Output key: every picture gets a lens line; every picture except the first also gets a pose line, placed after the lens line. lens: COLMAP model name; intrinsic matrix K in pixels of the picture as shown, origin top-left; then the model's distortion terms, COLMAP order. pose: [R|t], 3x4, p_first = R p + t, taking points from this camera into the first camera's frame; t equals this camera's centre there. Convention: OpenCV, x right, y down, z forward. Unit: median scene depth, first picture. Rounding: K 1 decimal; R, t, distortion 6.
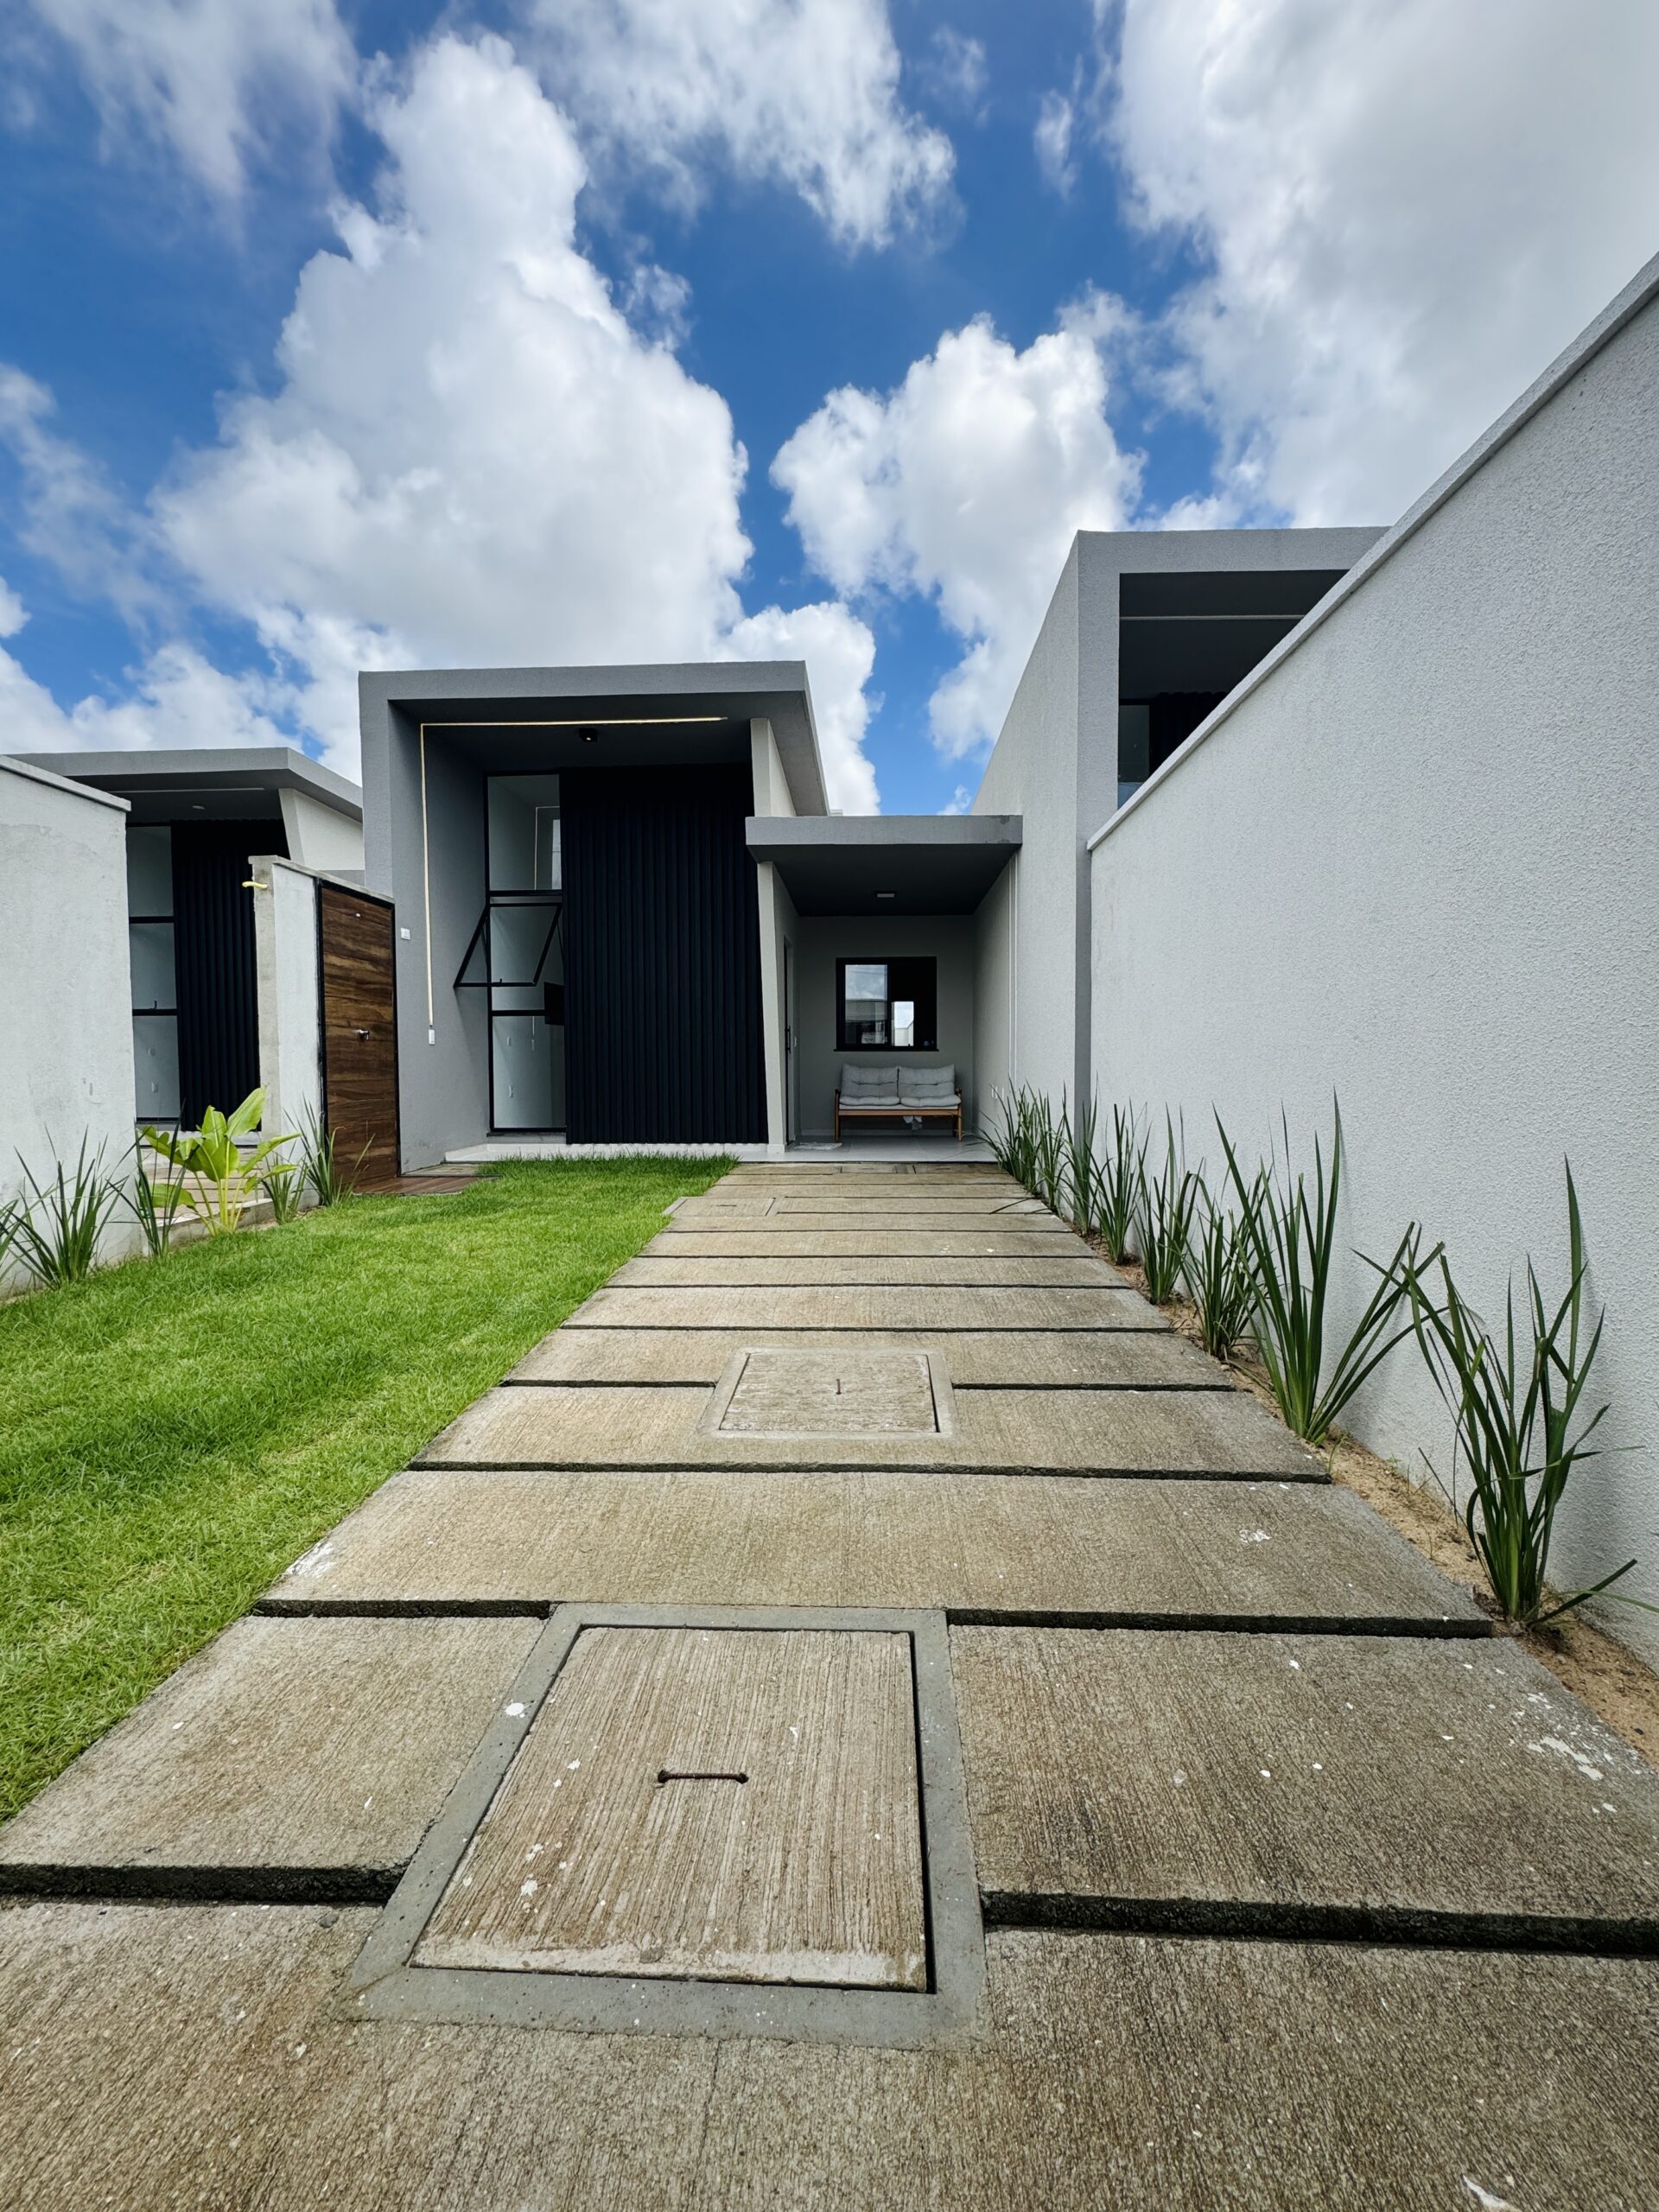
lens RADIAL K [[883.1, 0, 831.0], [0, 883.1, 1106.7], [0, 0, 1]] dist [-0.002563, 0.000166]
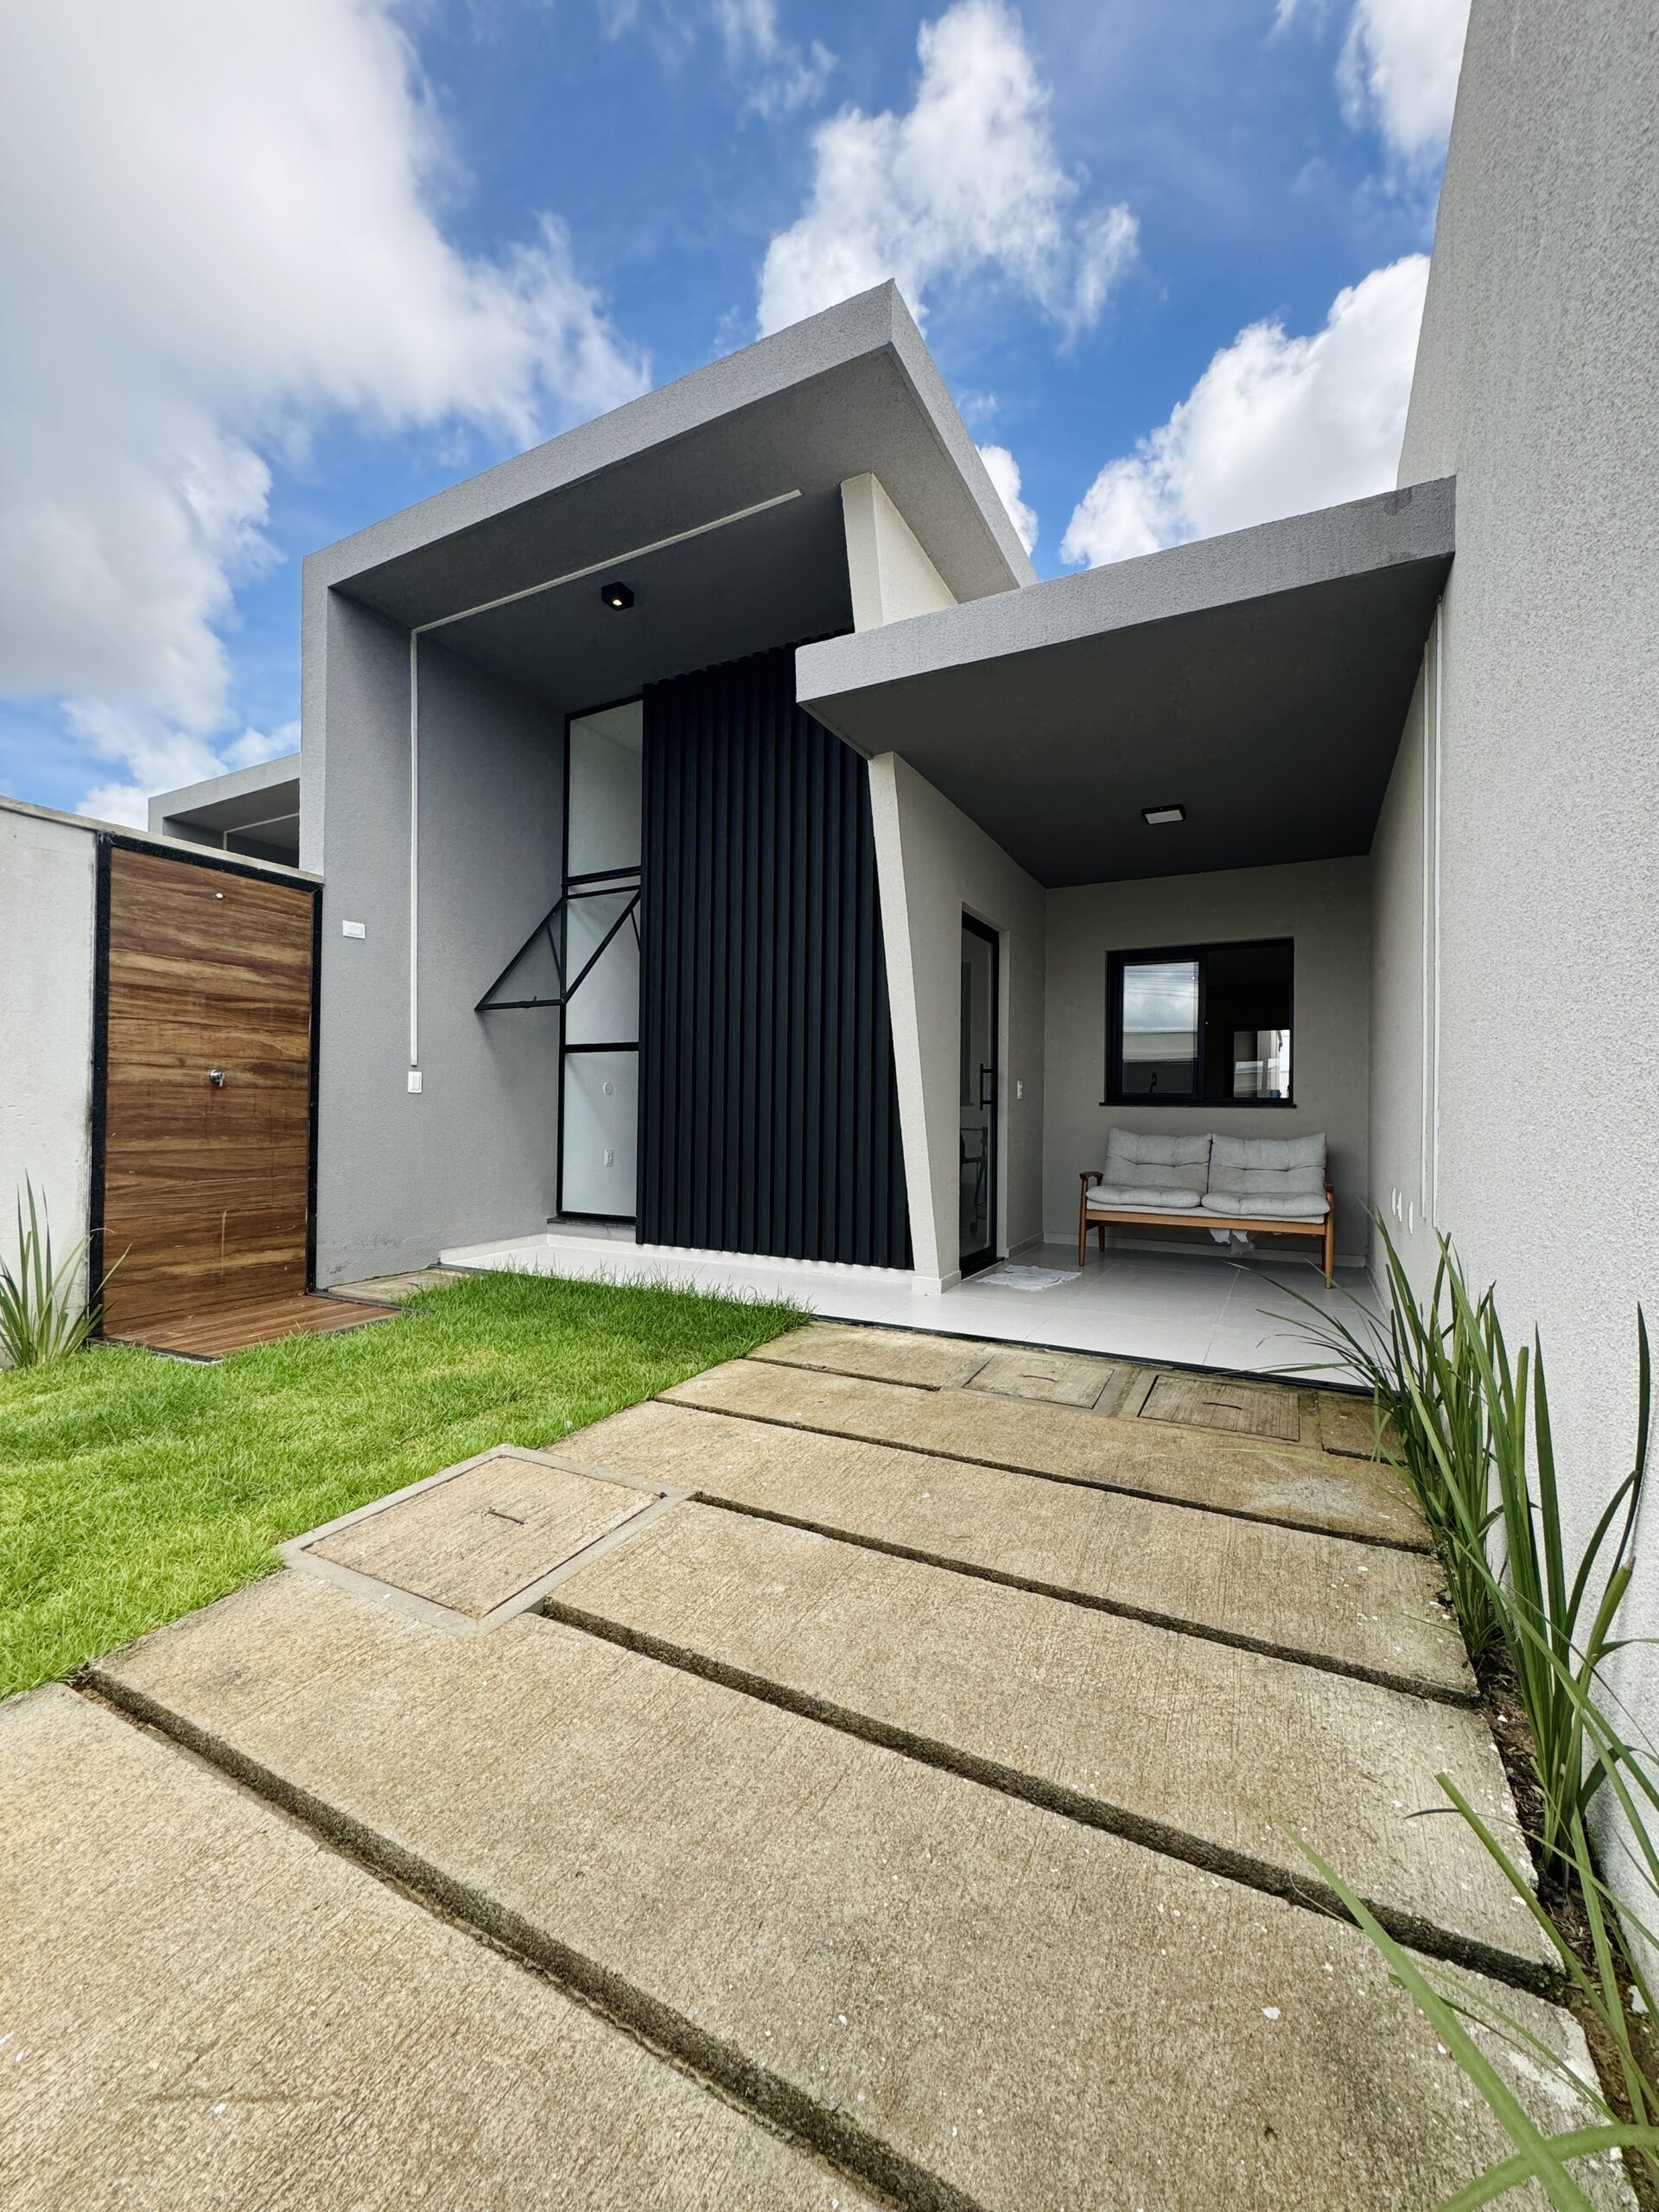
lens RADIAL K [[880.3, 0, 832.1], [0, 880.3, 1106.0], [0, 0, 1]] dist [-0.002049, 0.000336]
pose [[0.902856, 0.011696, -0.429785, 0.159585], [-0.033456, 0.998510, -0.043110, -0.051079], [0.428640, 0.053301, 0.901902, 0.640791]]
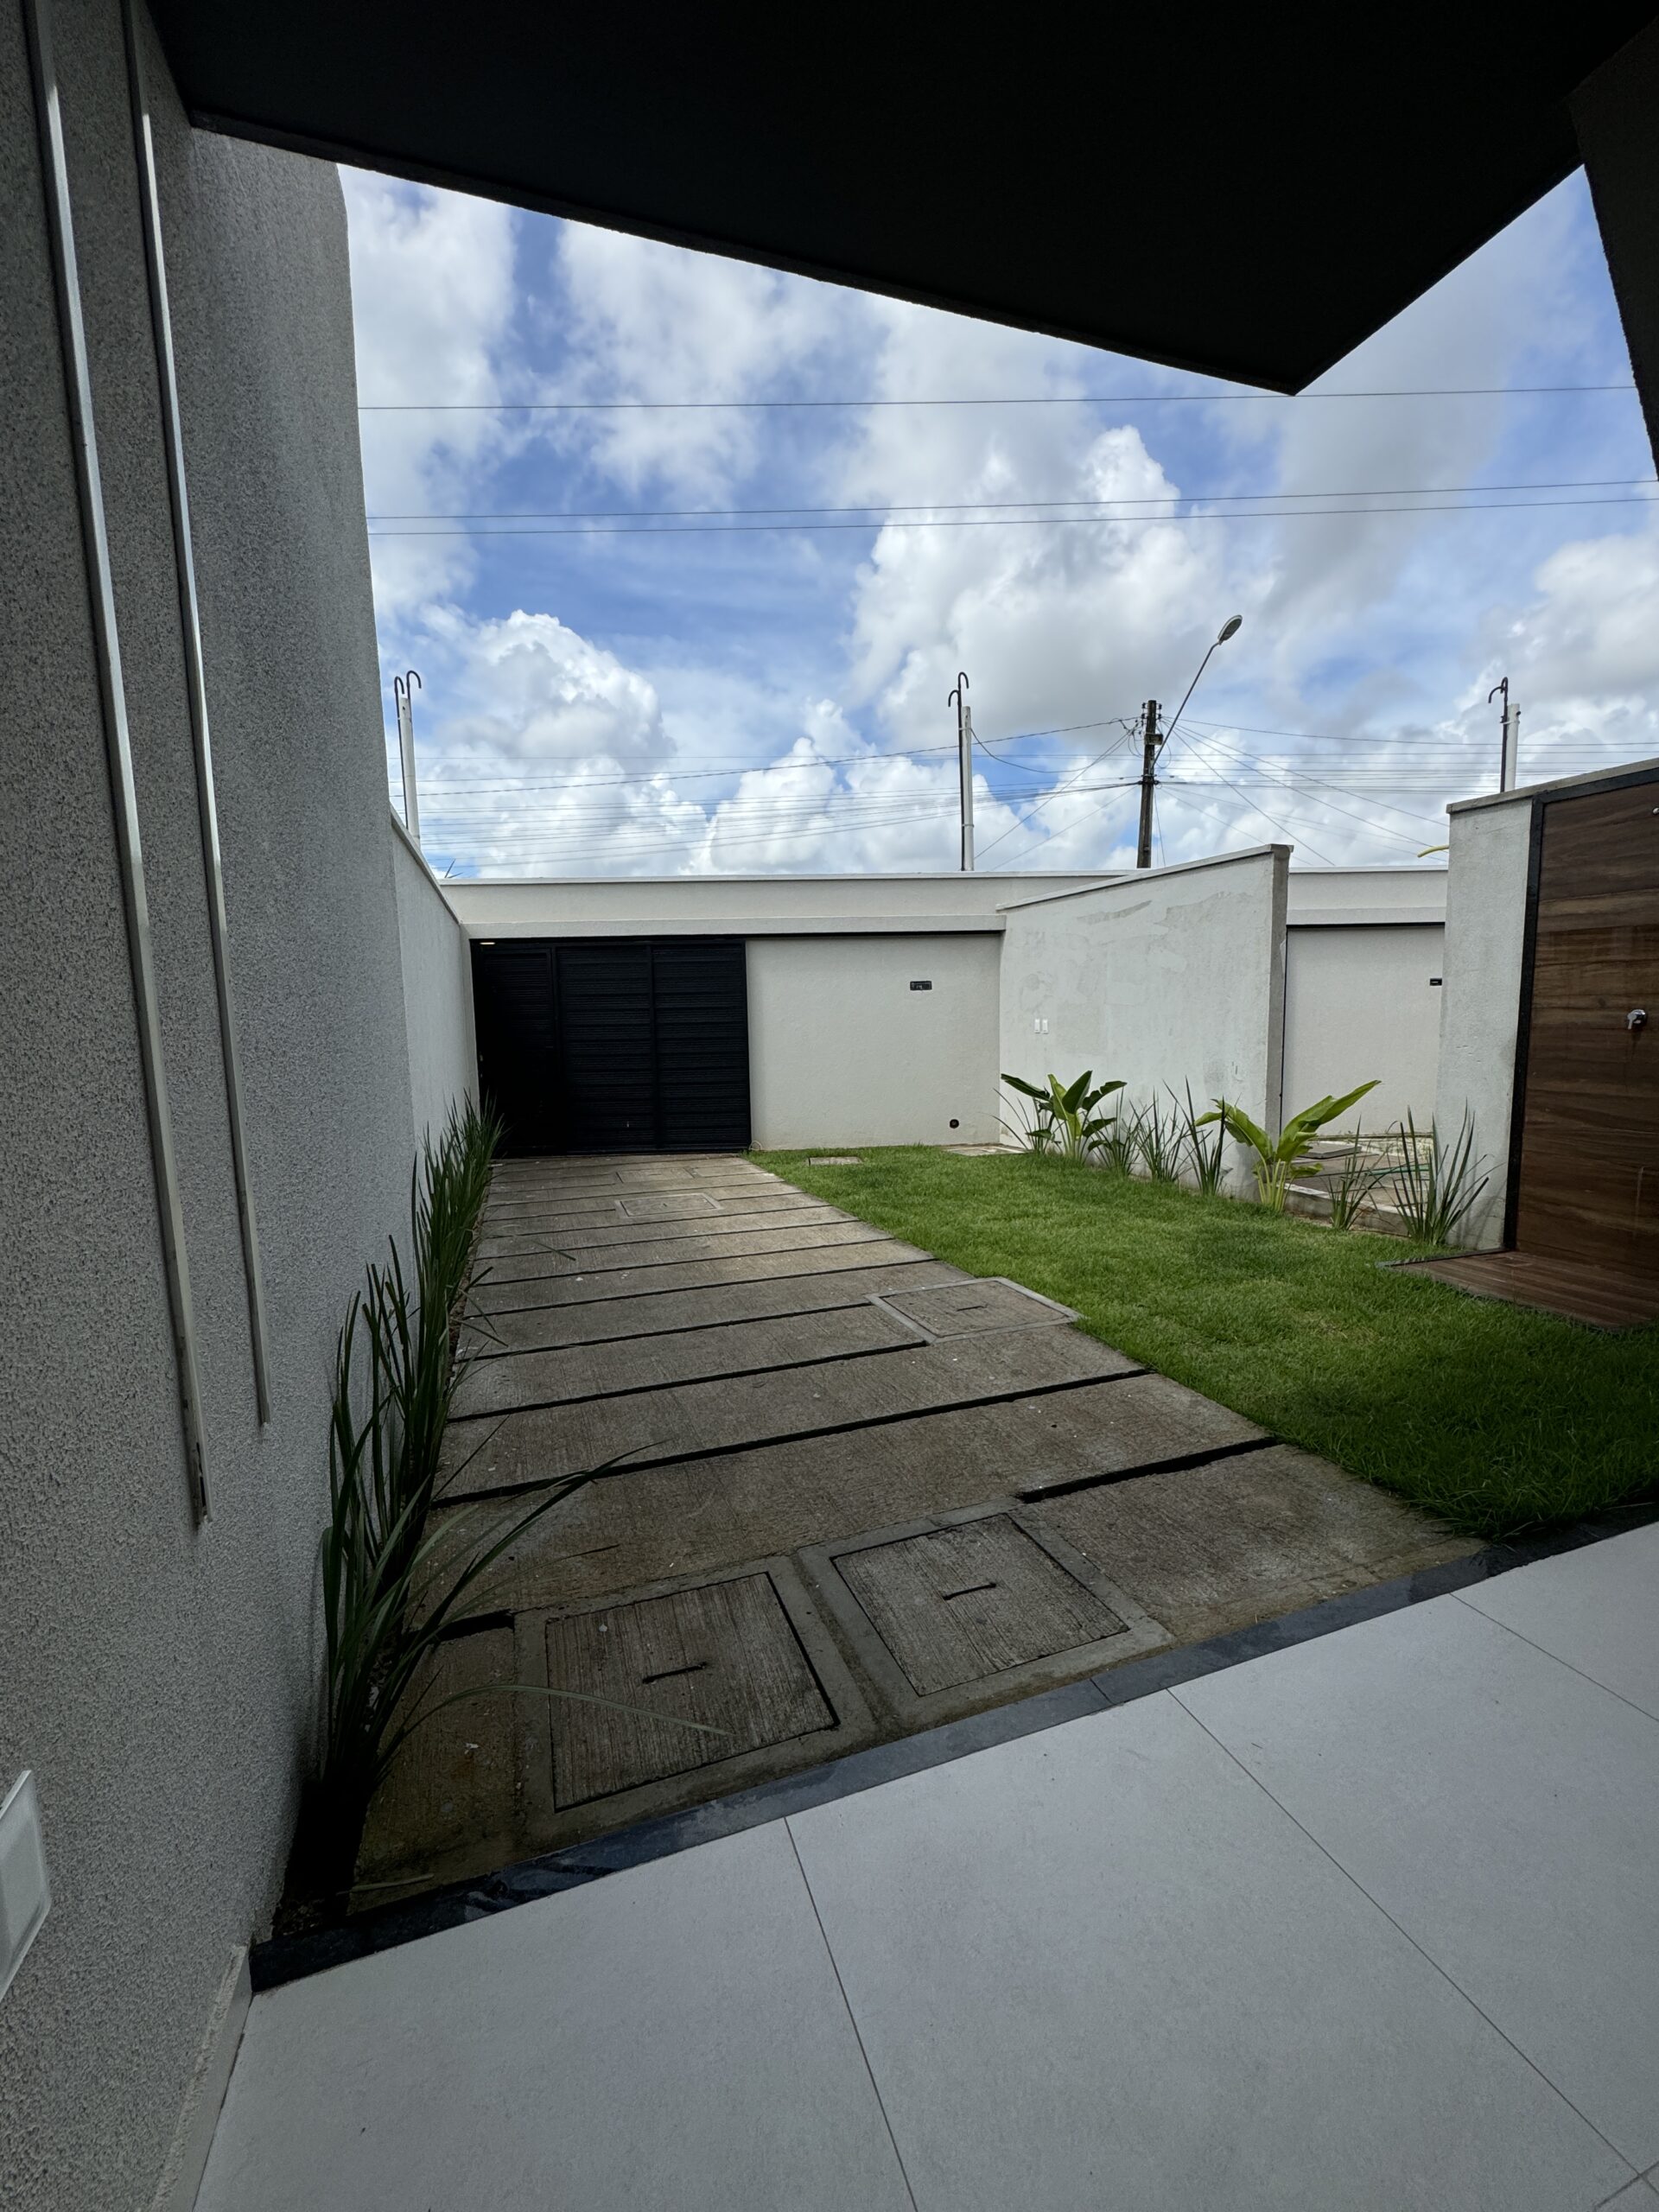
lens RADIAL K [[883.1, 0, 831.0], [0, 883.1, 1106.7], [0, 0, 1]] dist [-0.002563, 0.000166]
pose [[-0.927477, 0.066505, -0.367918, 0.191021], [0.010883, 0.988438, 0.151234, -0.124012], [0.373722, 0.136262, -0.917477, 1.403425]]
